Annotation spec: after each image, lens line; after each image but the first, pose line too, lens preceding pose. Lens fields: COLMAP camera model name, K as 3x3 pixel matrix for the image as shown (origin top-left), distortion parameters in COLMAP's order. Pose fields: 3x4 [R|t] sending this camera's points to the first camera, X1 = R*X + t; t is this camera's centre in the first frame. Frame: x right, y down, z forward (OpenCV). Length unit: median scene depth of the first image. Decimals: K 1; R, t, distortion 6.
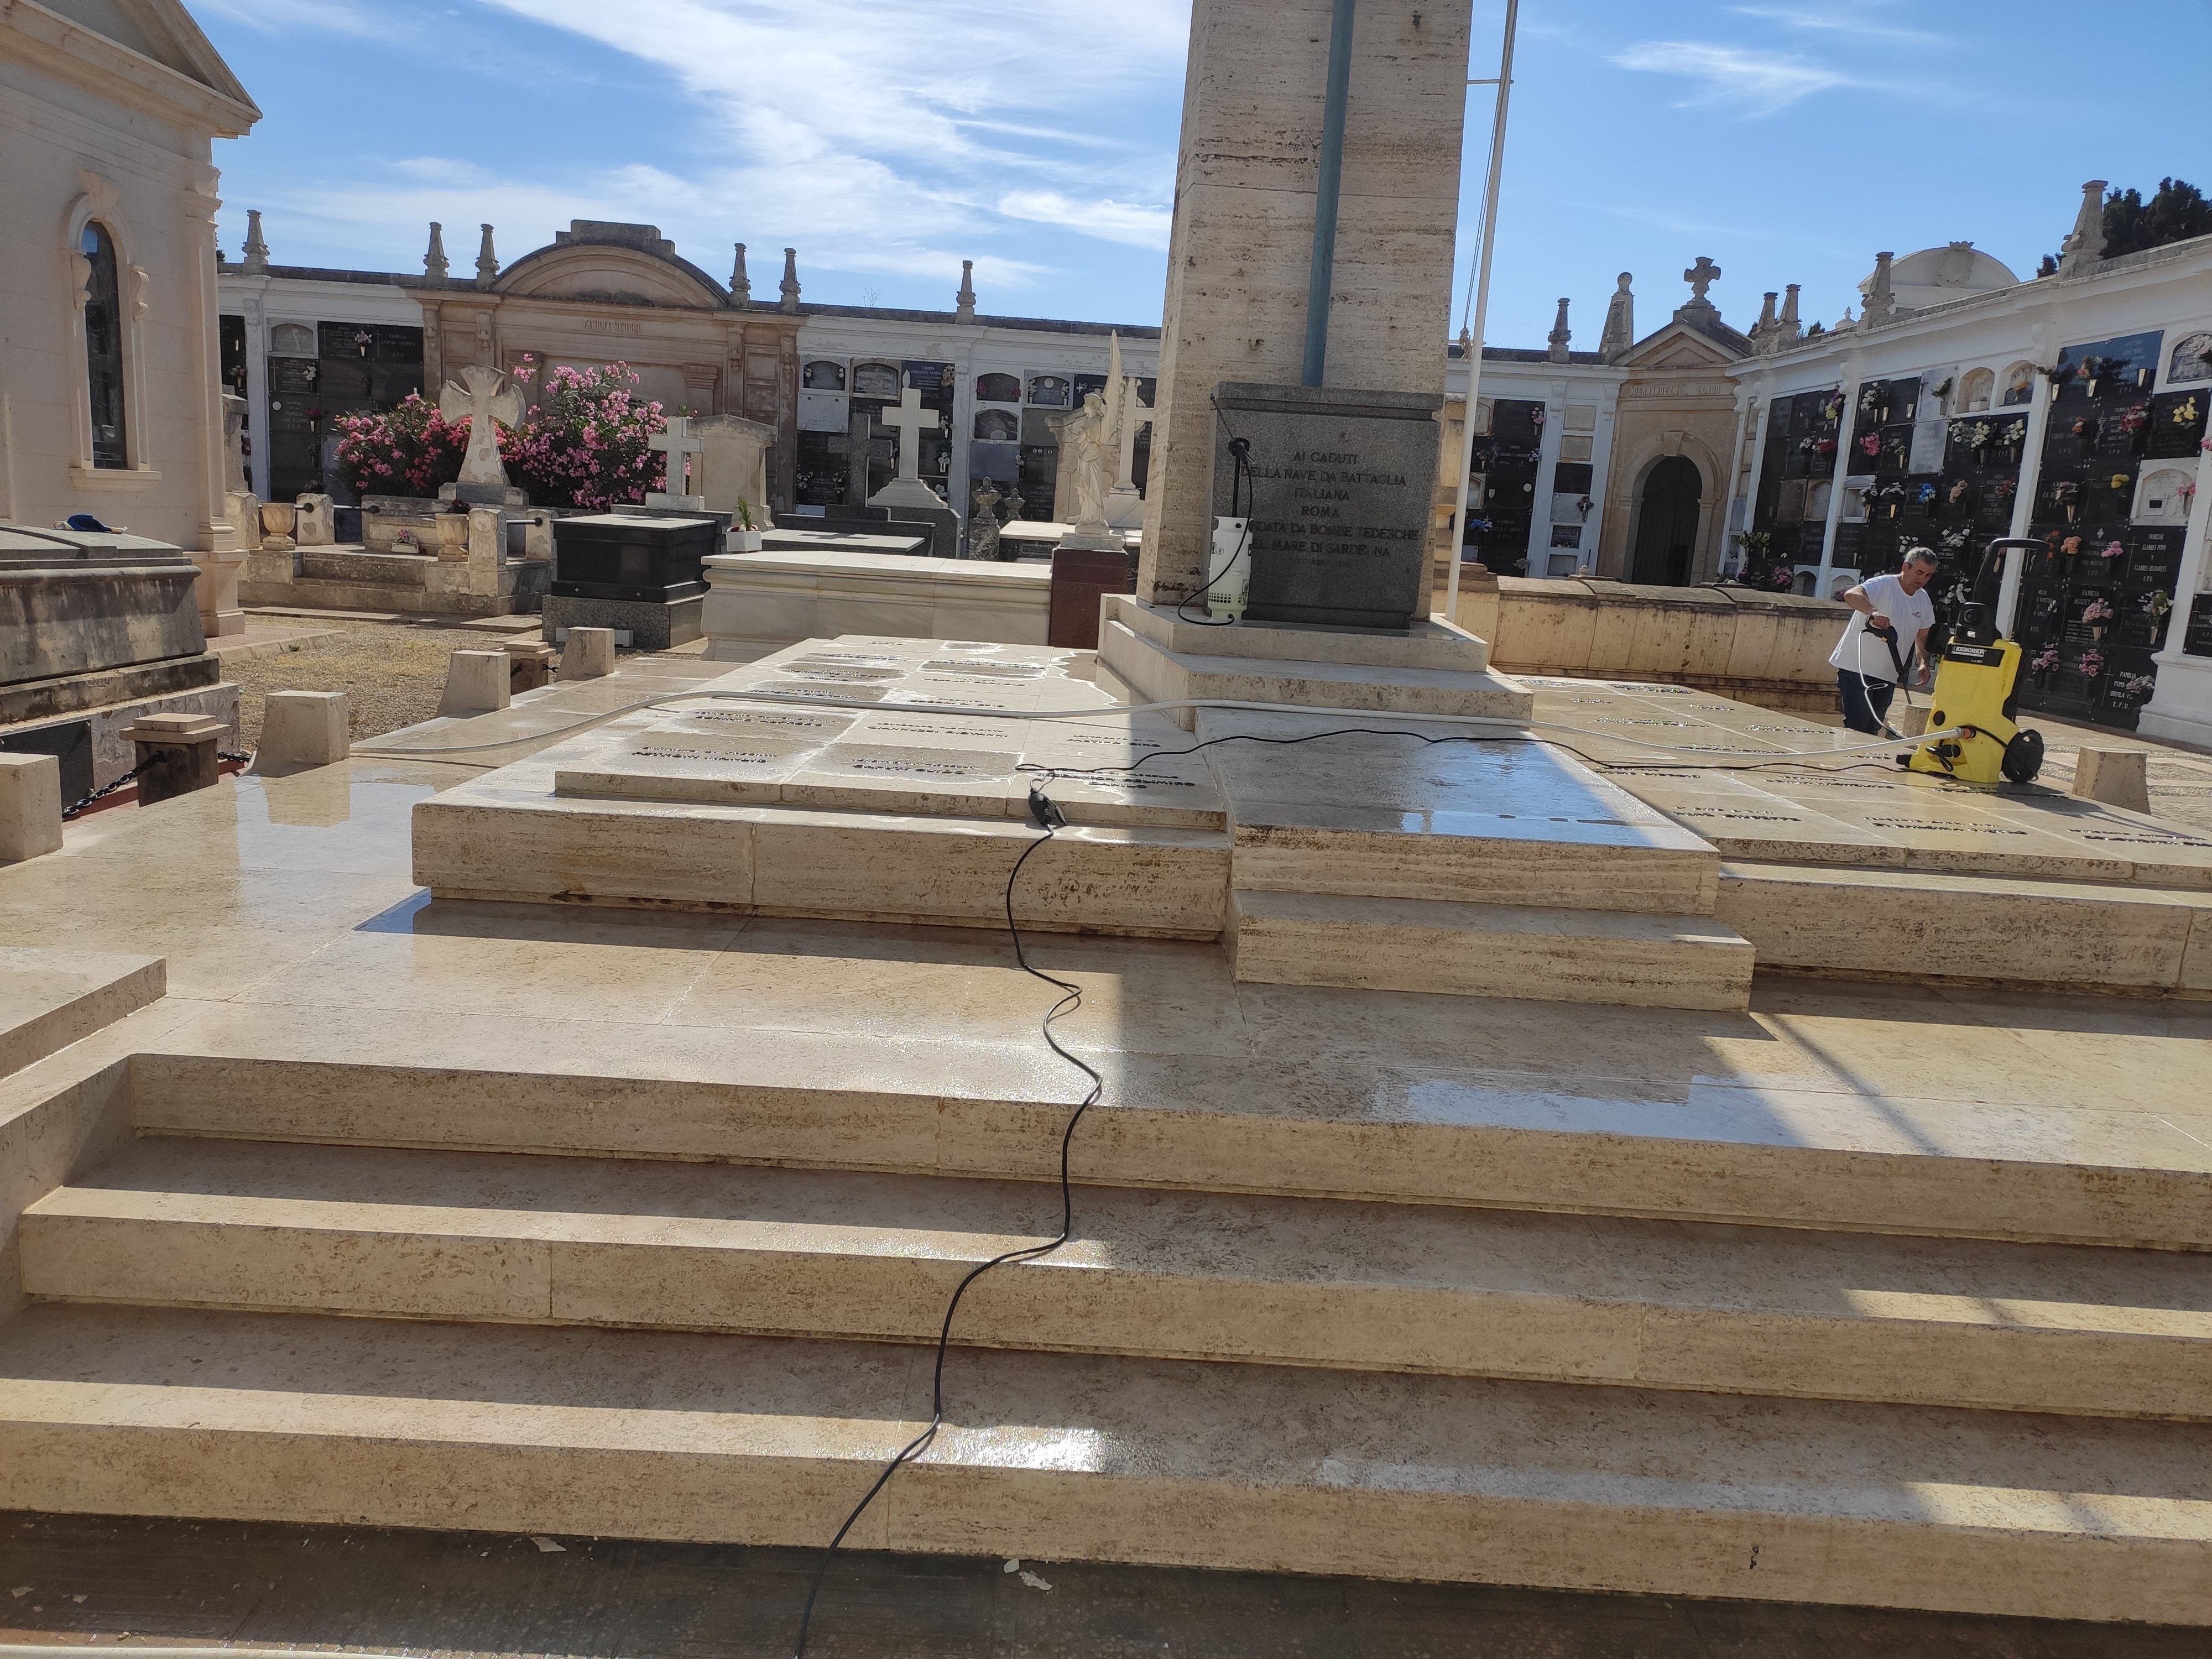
lens RADIAL K [[1634.2, 0, 1095.3], [0, 1634.2, 814.9], [0, 0, 1]] dist [0.059906, -0.052085]
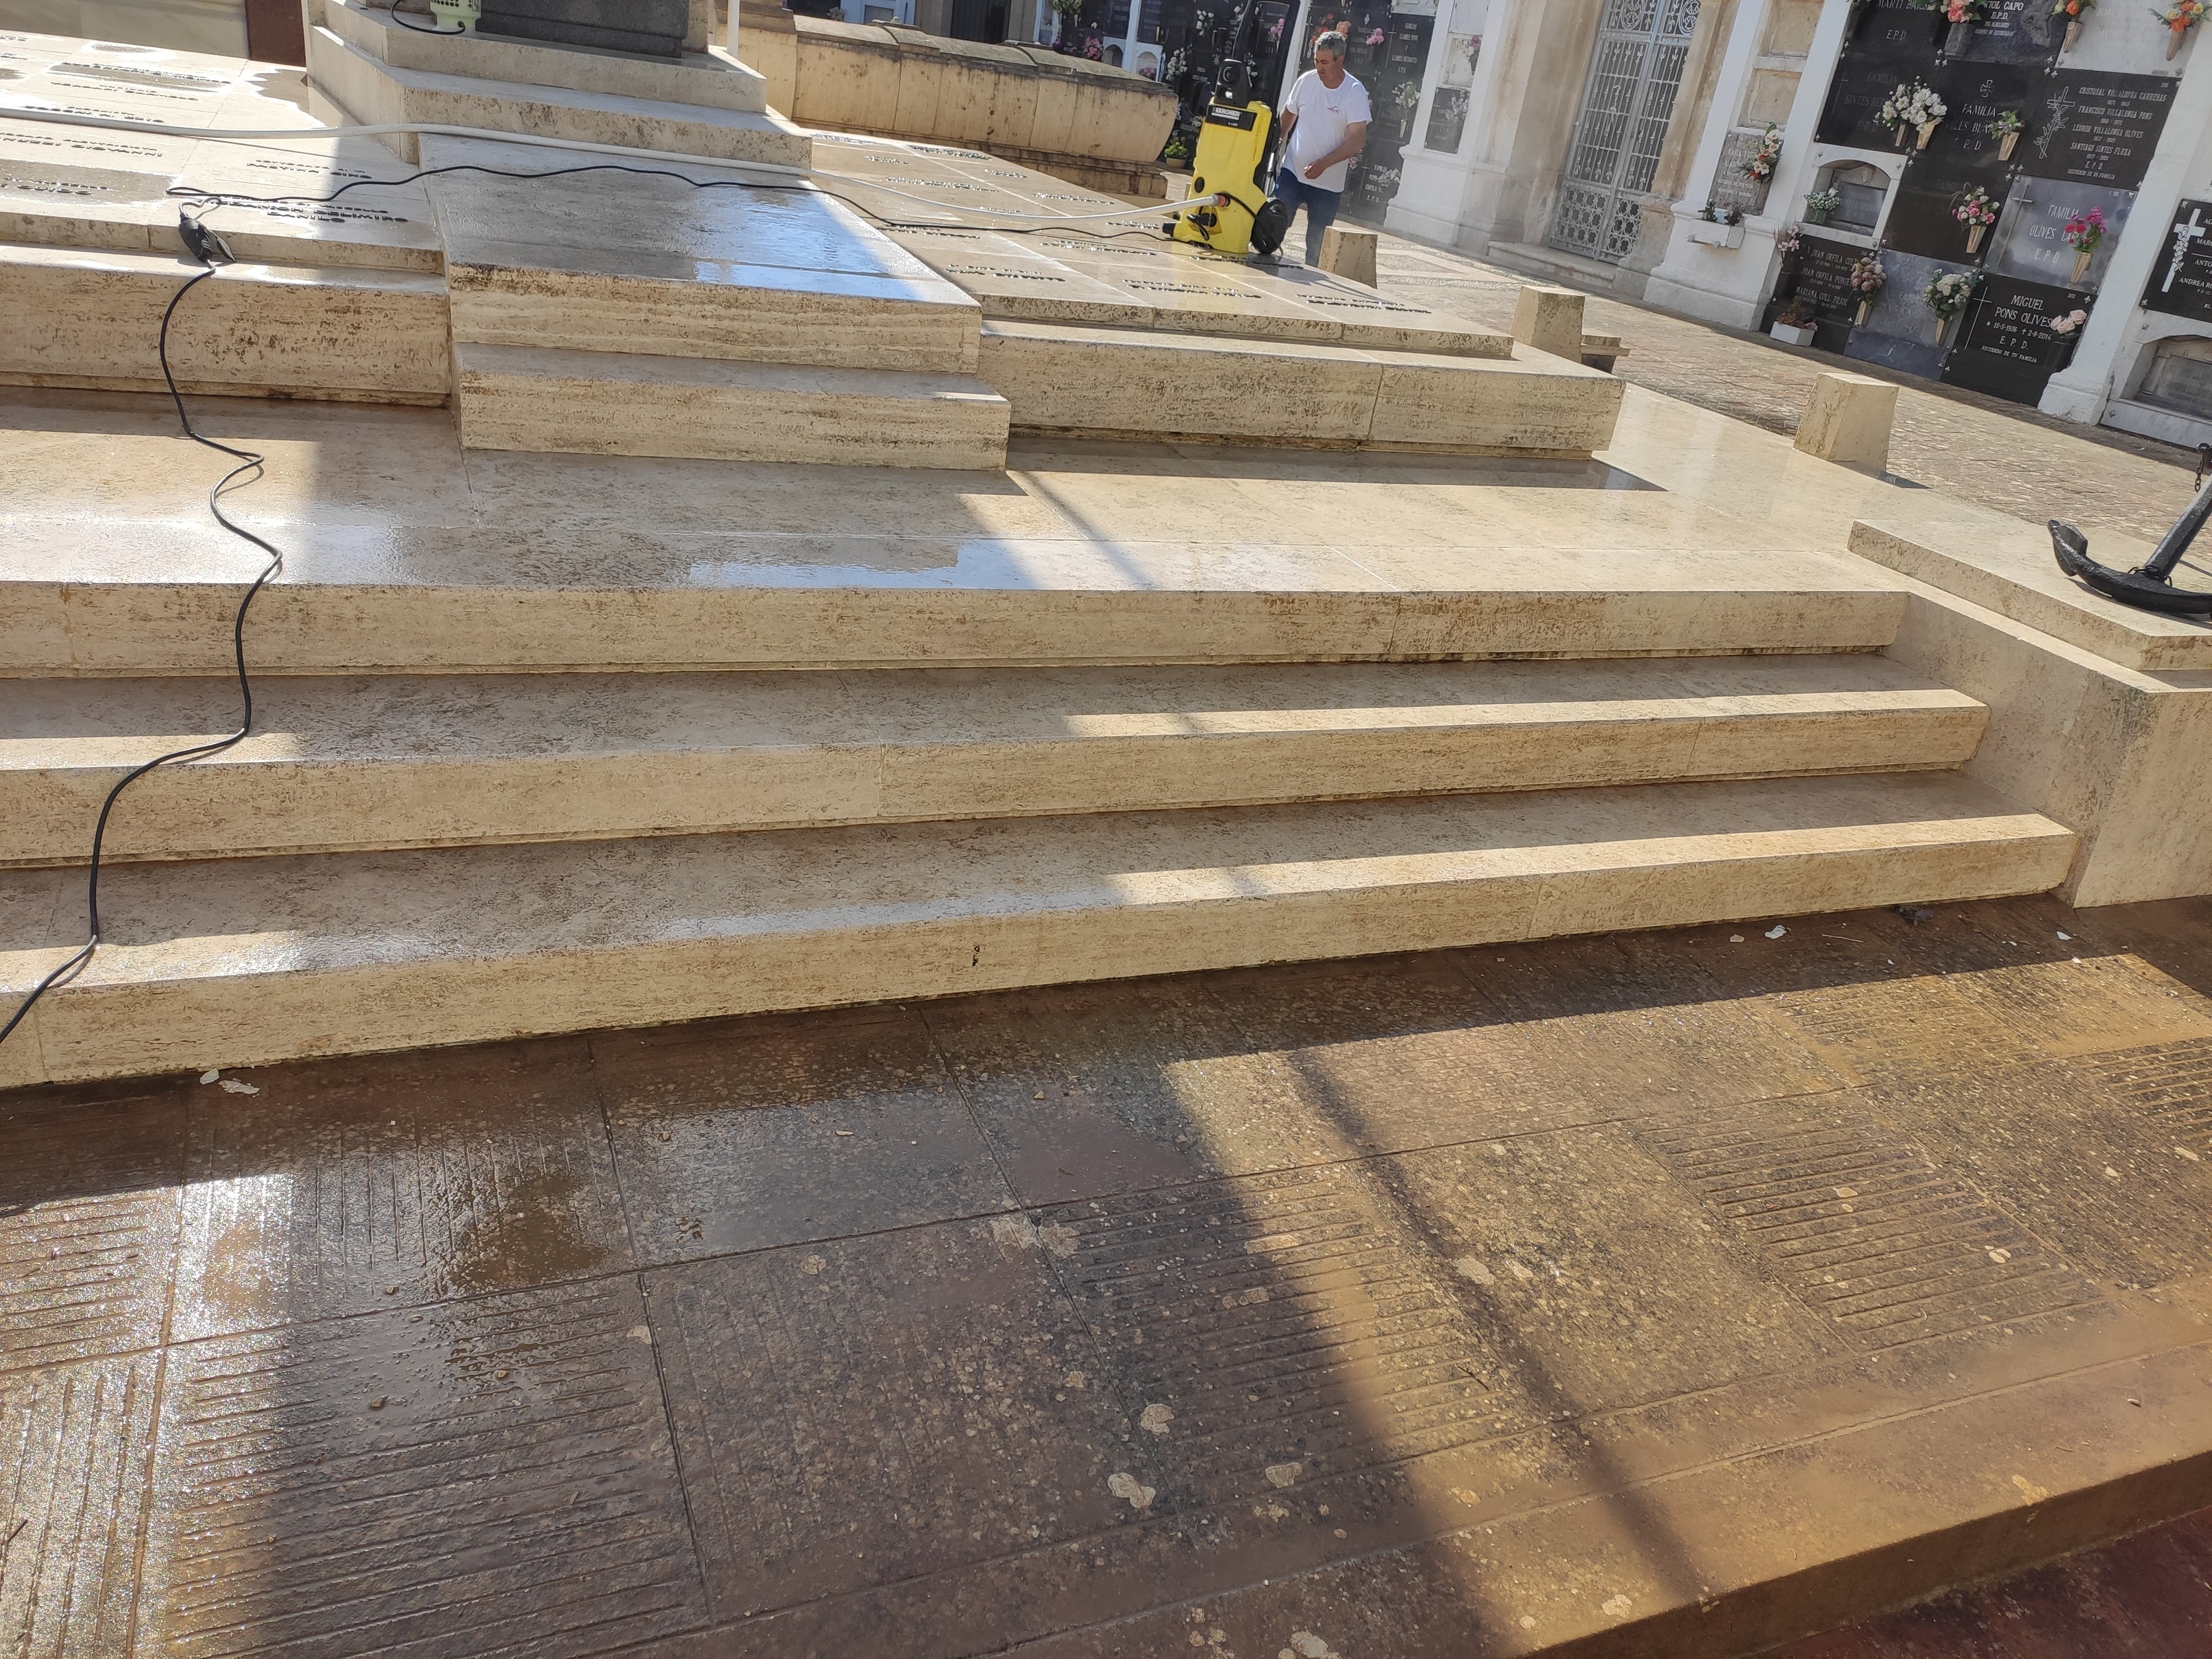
lens RADIAL K [[1631.9, 0, 1093.1], [0, 1631.9, 827.6], [0, 0, 1]] dist [0.069196, -0.063494]
pose [[0.924787, -0.105005, 0.365708, 0.027420], [-0.009576, 0.954436, 0.298261, 0.014498], [-0.380364, -0.279330, 0.881645, 0.013228]]
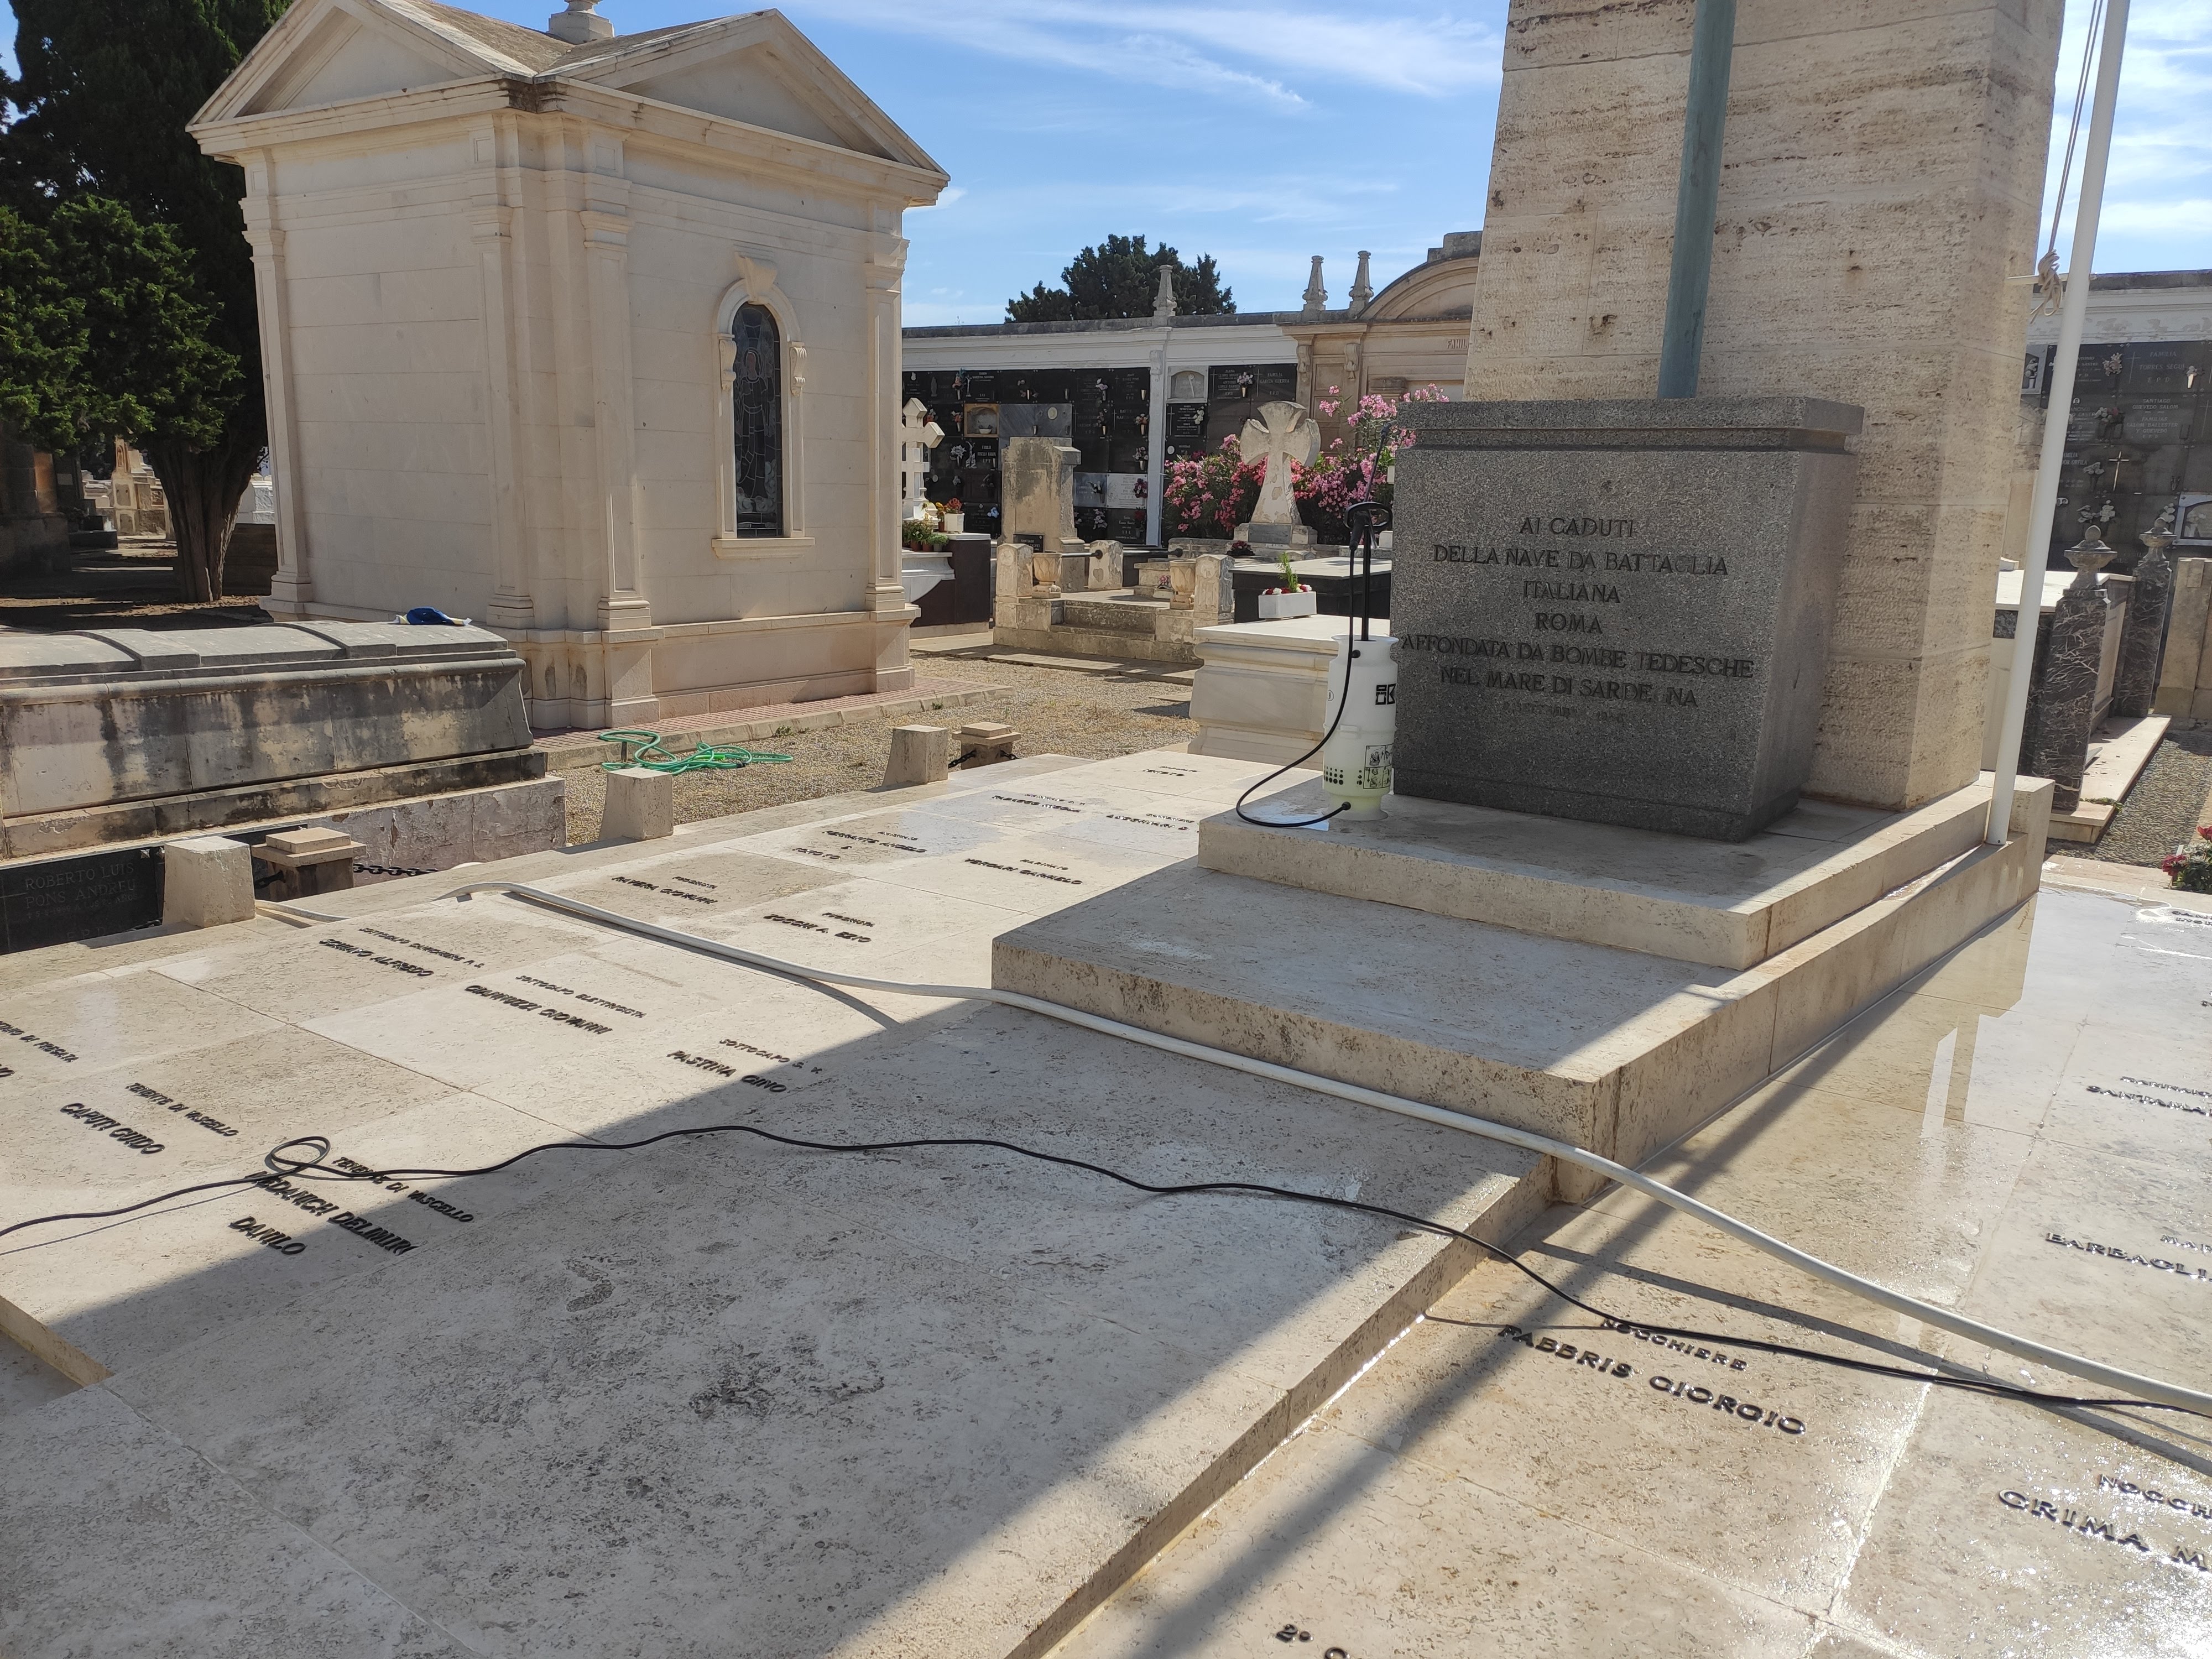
lens RADIAL K [[1638.8, 0, 1089.9], [0, 1638.8, 815.1], [0, 0, 1]] dist [0.071608, -0.074038]
pose [[0.811633, 0.078742, -0.578836, 0.333298], [-0.082358, 0.996401, 0.020064, -0.117367], [0.578333, 0.031387, 0.815197, 0.449958]]
